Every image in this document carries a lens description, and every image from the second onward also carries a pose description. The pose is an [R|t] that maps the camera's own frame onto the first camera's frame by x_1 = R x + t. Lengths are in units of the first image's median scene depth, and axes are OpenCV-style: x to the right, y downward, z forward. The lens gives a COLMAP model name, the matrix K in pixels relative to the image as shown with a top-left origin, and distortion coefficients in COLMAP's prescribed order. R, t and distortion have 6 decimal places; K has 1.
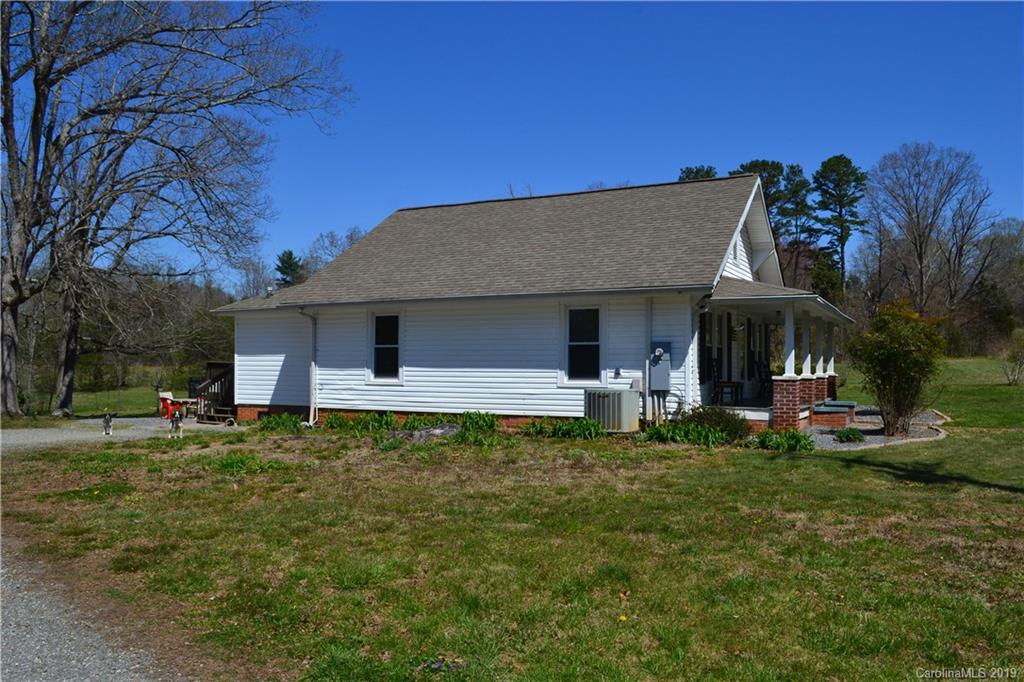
lens RADIAL K [[817.0, 0, 504.4], [0, 817.0, 337.4], [0, 0, 1]] dist [-0.082497, 0.009996]
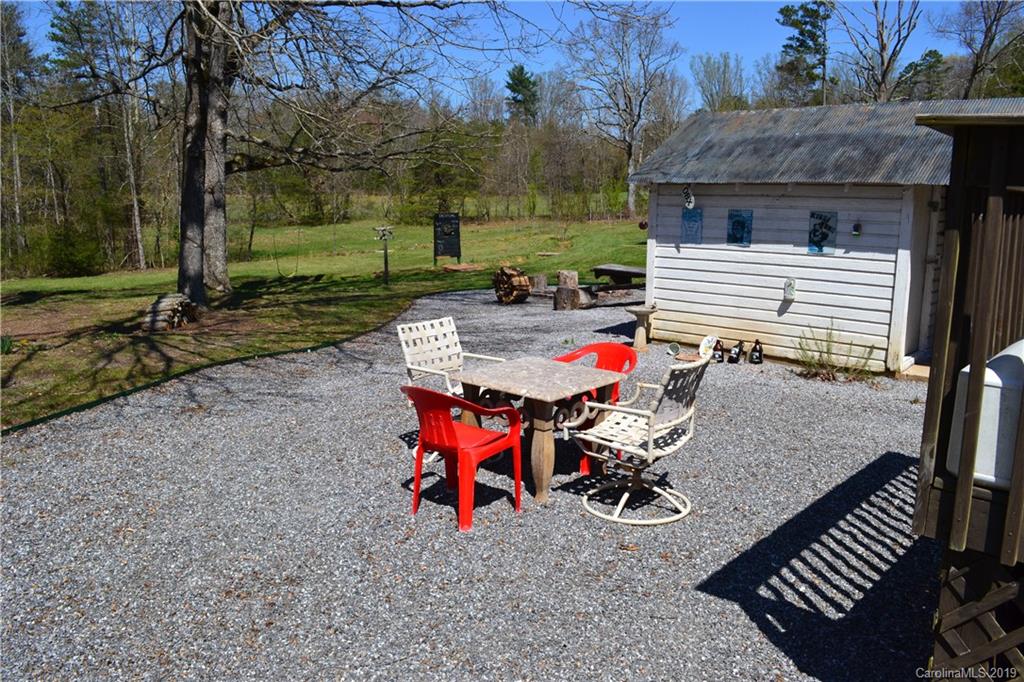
lens RADIAL K [[817.0, 0, 511.3], [0, 817.0, 342.7], [0, 0, 1]] dist [-0.082497, 0.009996]
pose [[0.968226, 0.047992, -0.245427, -0.074875], [0.004542, 0.977875, 0.209140, 0.008334], [0.250034, -0.203609, 0.946587, 0.172035]]
